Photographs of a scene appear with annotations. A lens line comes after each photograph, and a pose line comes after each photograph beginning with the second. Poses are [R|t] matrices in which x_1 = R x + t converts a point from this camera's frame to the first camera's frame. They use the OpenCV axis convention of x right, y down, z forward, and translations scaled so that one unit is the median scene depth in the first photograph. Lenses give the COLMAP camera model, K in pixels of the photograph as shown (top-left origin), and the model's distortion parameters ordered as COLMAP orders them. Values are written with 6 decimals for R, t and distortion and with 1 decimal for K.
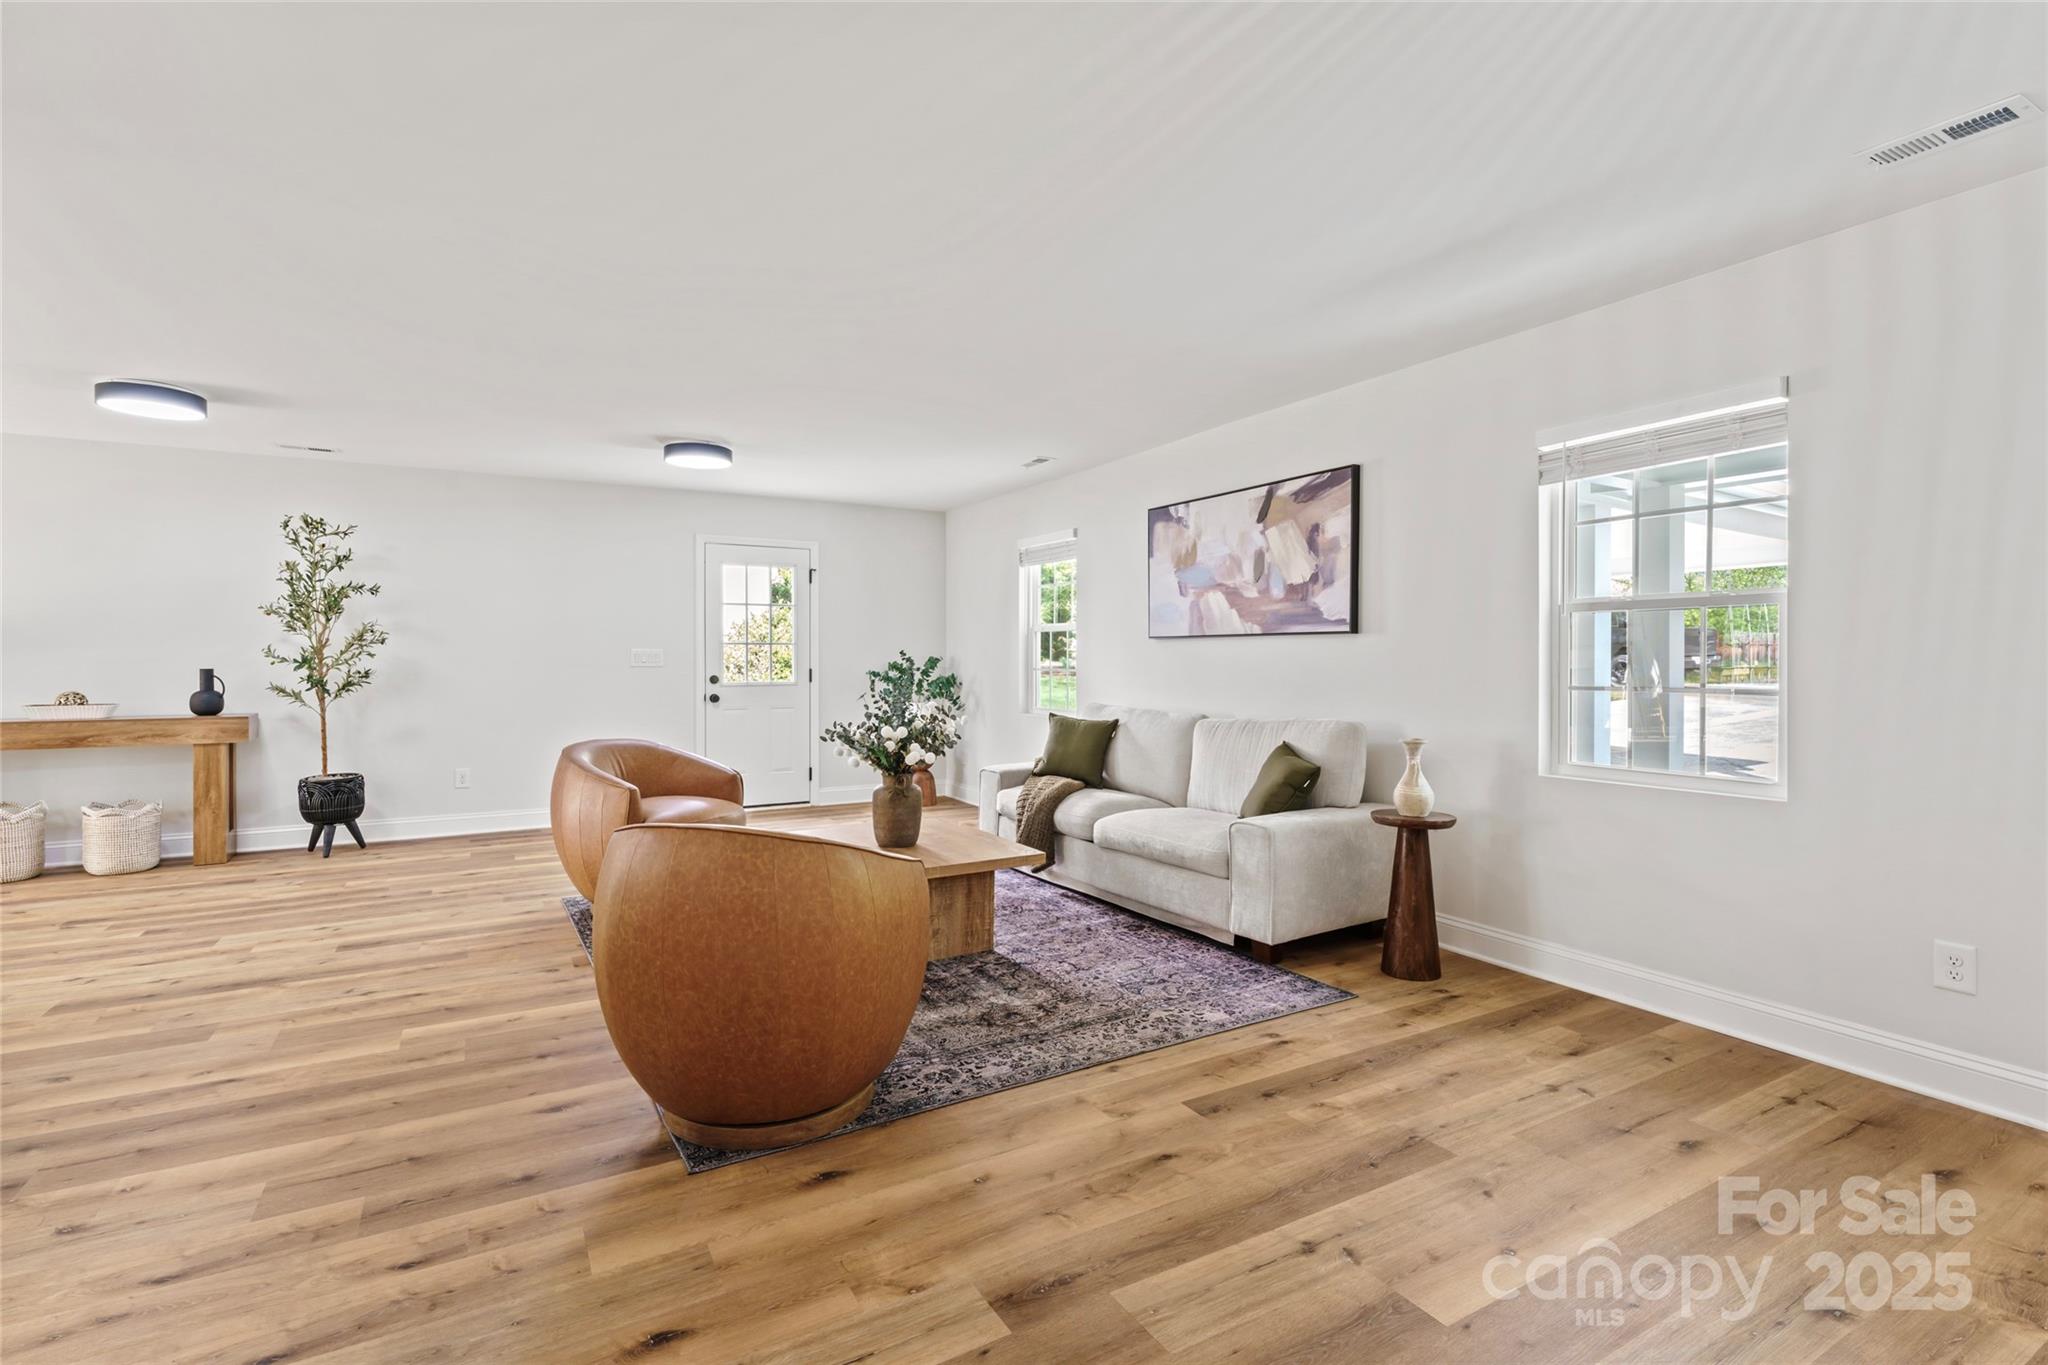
lens RADIAL K [[945.4, 0, 1028.2], [0, 945.4, 674.3], [0, 0, 1]] dist [-0.000547, -0.000515]
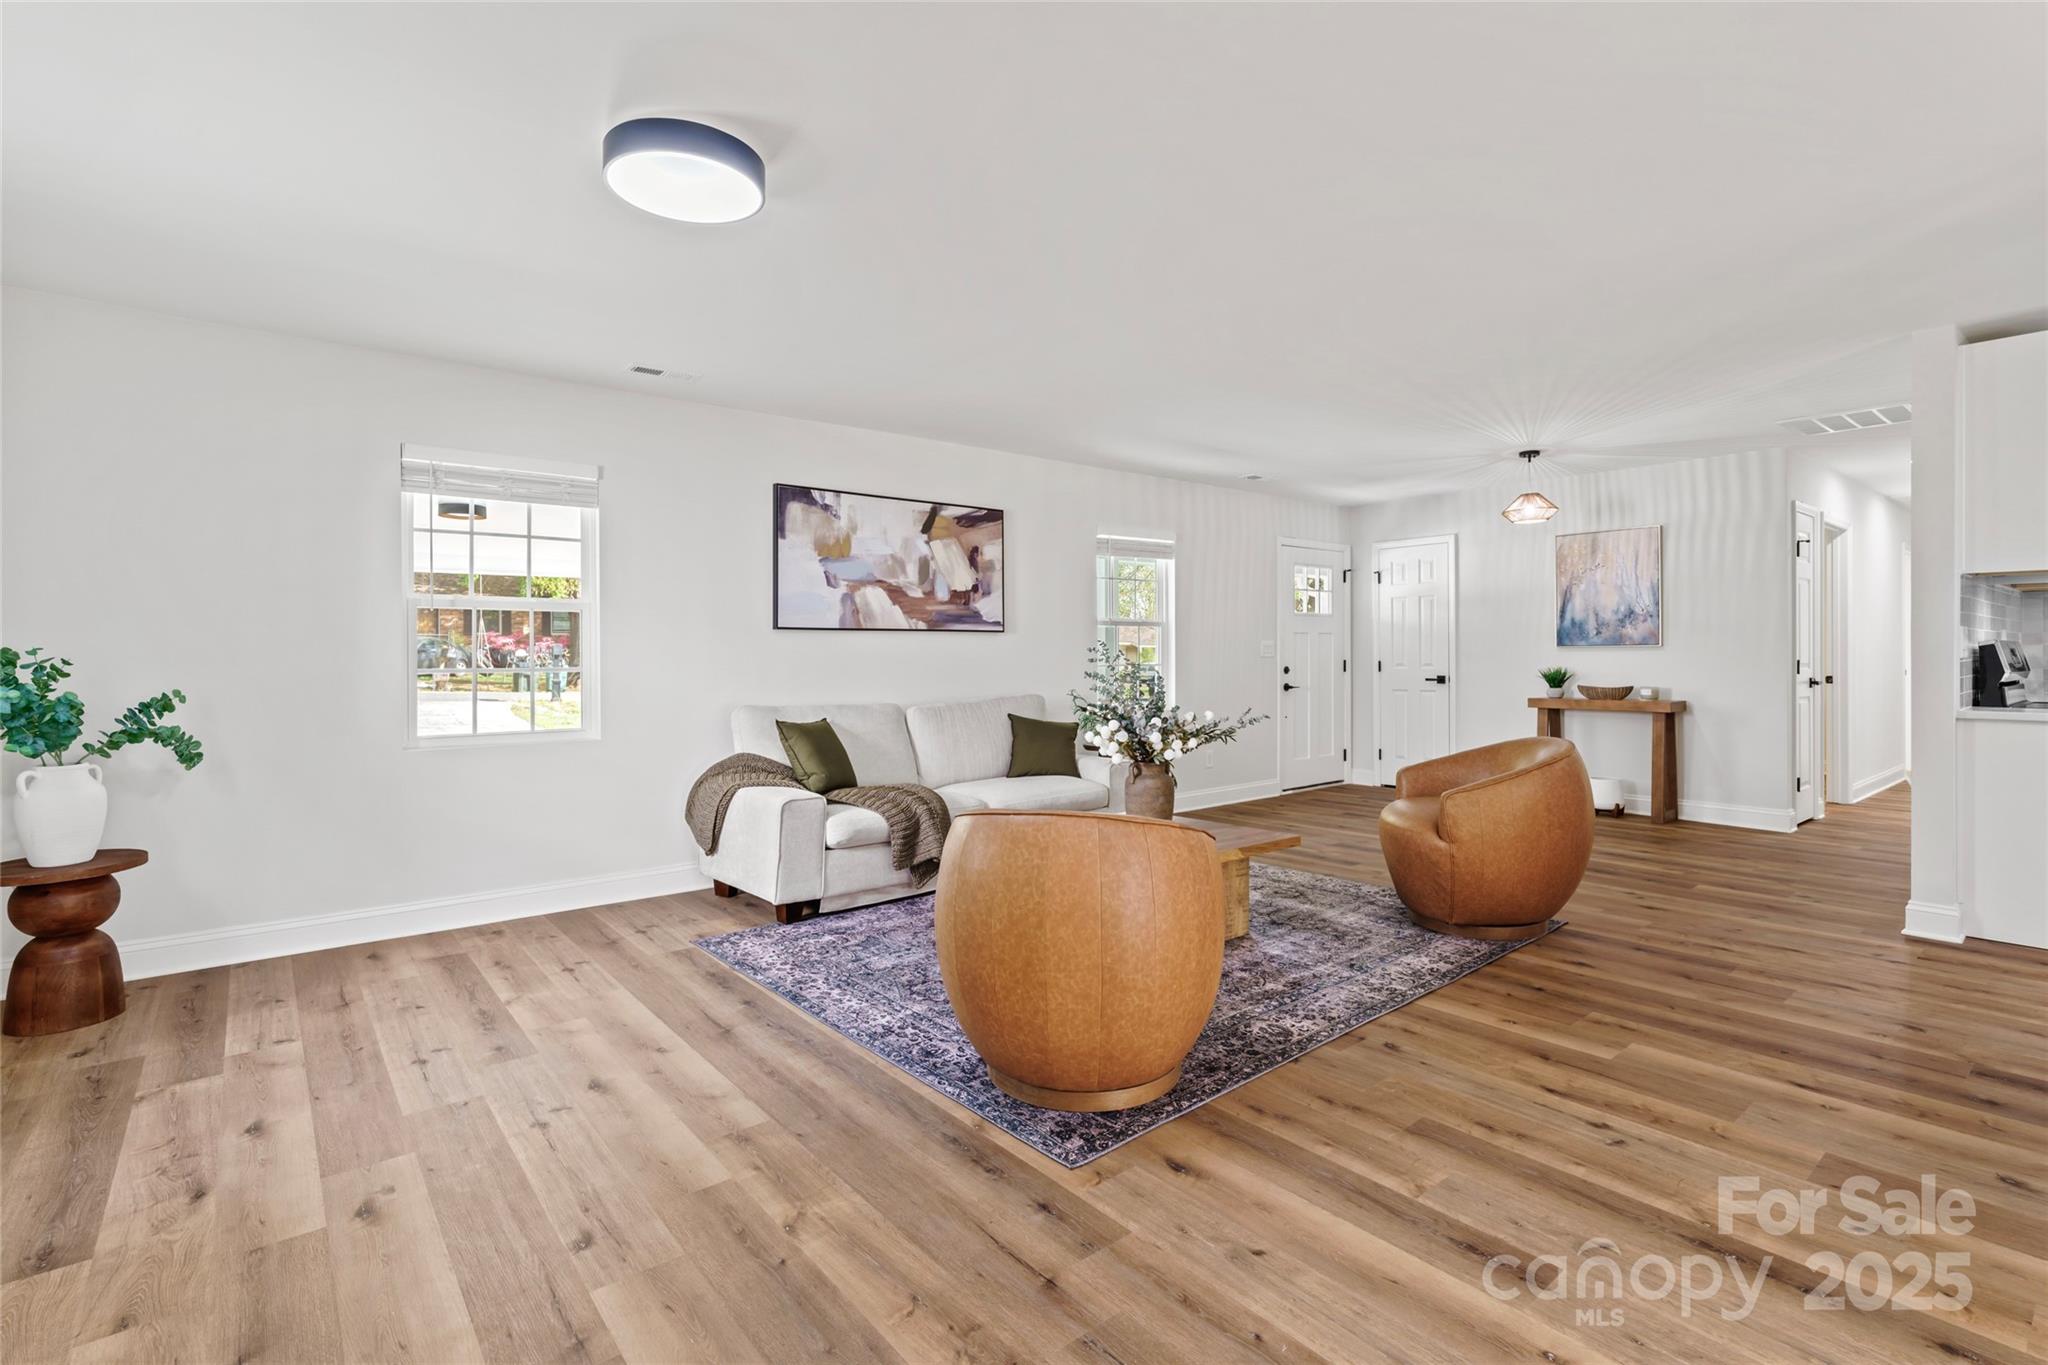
lens RADIAL K [[942.7, 0, 1025.1], [0, 942.7, 680.6], [0, 0, 1]] dist [-0.000345, -0.000622]
pose [[-0.157352, -0.030011, 0.987086, -0.997256], [0.021817, 0.999189, 0.033857, -0.018445], [-0.987302, 0.026862, -0.156570, 1.156873]]
